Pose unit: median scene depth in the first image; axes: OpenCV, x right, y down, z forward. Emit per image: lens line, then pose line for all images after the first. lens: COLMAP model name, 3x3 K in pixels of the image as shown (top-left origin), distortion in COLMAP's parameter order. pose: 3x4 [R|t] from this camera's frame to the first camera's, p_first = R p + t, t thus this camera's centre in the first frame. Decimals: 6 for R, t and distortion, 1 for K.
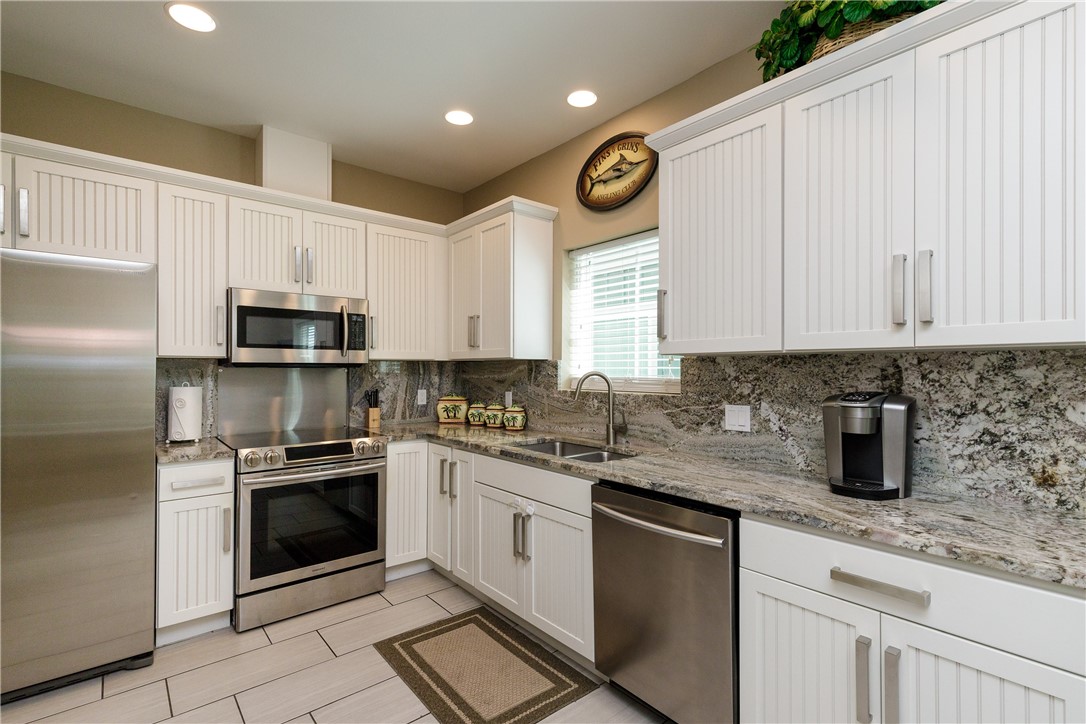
lens RADIAL K [[496.8, 0, 543.8], [0, 496.8, 369.6], [0, 0, 1]] dist [0.009202, -0.000618]
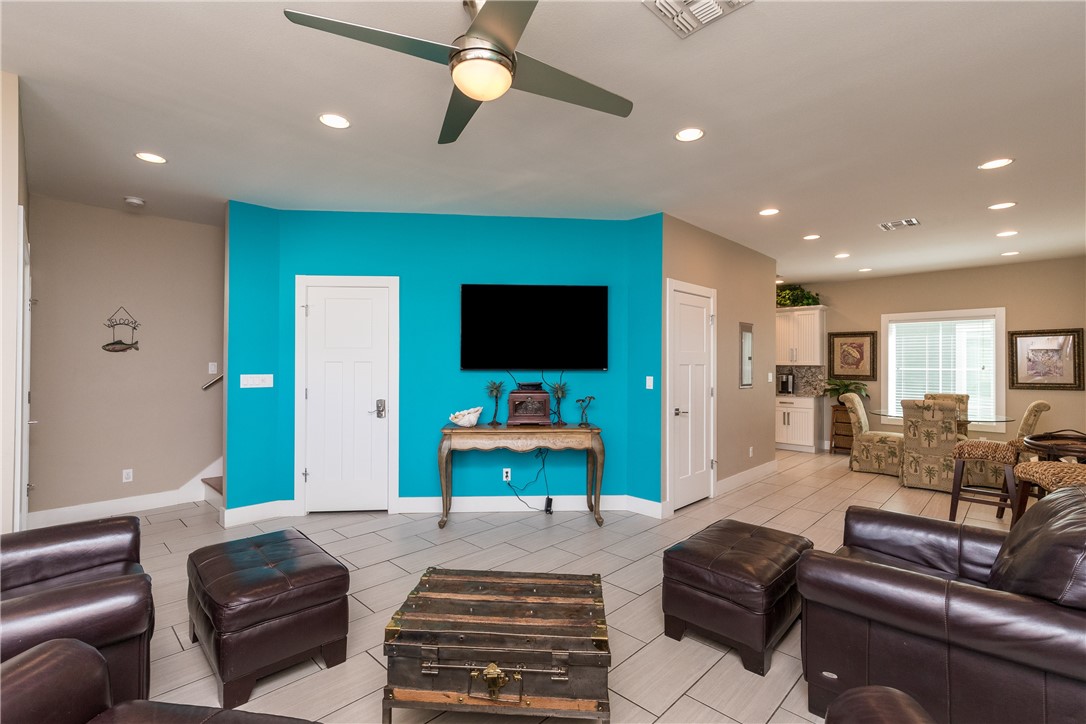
lens RADIAL K [[496.8, 0, 544.5], [0, 496.8, 363.6], [0, 0, 1]] dist [0.009202, -0.000618]
pose [[0.994385, 0.000335, 0.105824, -1.585599], [-0.000403, 1.000000, 0.000624, -0.038575], [-0.105824, -0.000663, 0.994385, -2.572344]]
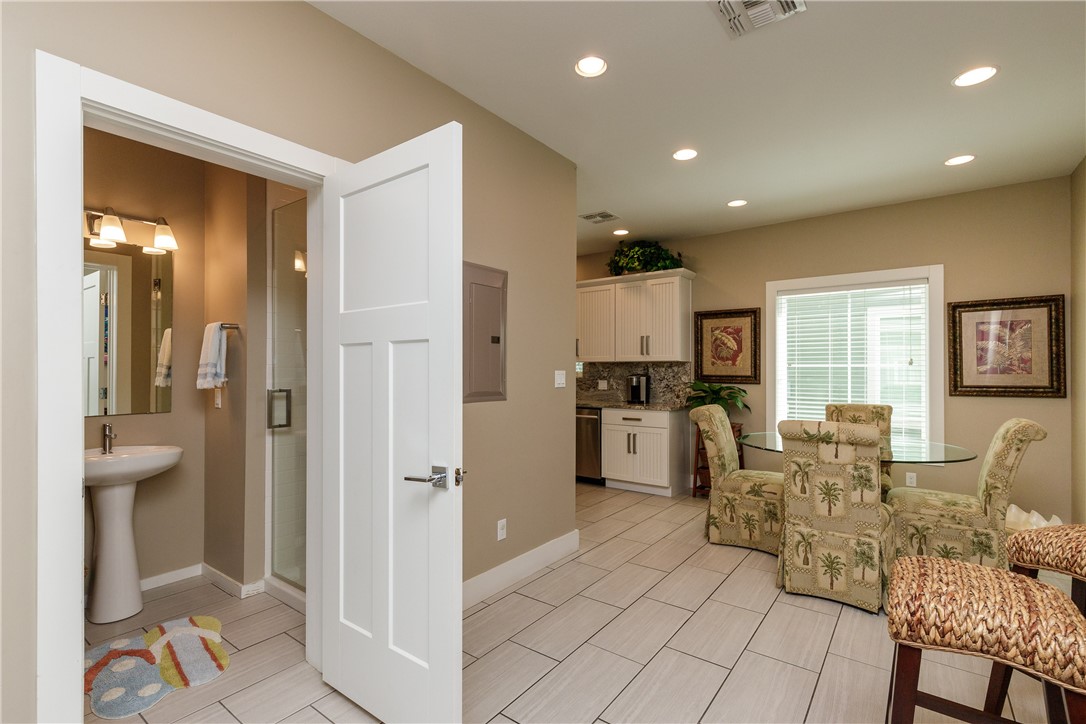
lens RADIAL K [[496.8, 0, 547.3], [0, 496.8, 368.8], [0, 0, 1]] dist [0.009202, -0.000618]
pose [[0.972828, -0.002118, 0.231519, -0.495838], [0.002158, 0.999998, 0.000082, 0.006214], [-0.231519, 0.000420, 0.972830, -1.457148]]
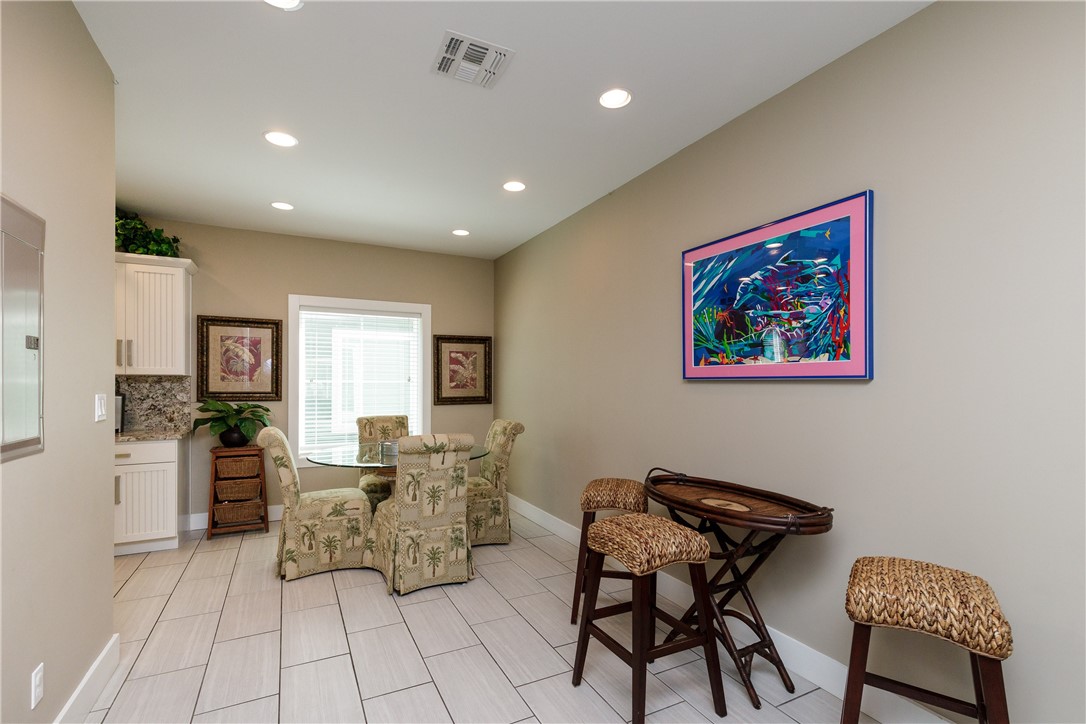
lens RADIAL K [[496.8, 0, 530.5], [0, 496.8, 383.0], [0, 0, 1]] dist [0.009202, -0.000618]
pose [[0.233327, -0.007992, 0.972366, -0.829313], [-0.005315, 0.999941, 0.009494, -0.021625], [-0.972384, -0.007384, 0.233270, -1.061266]]
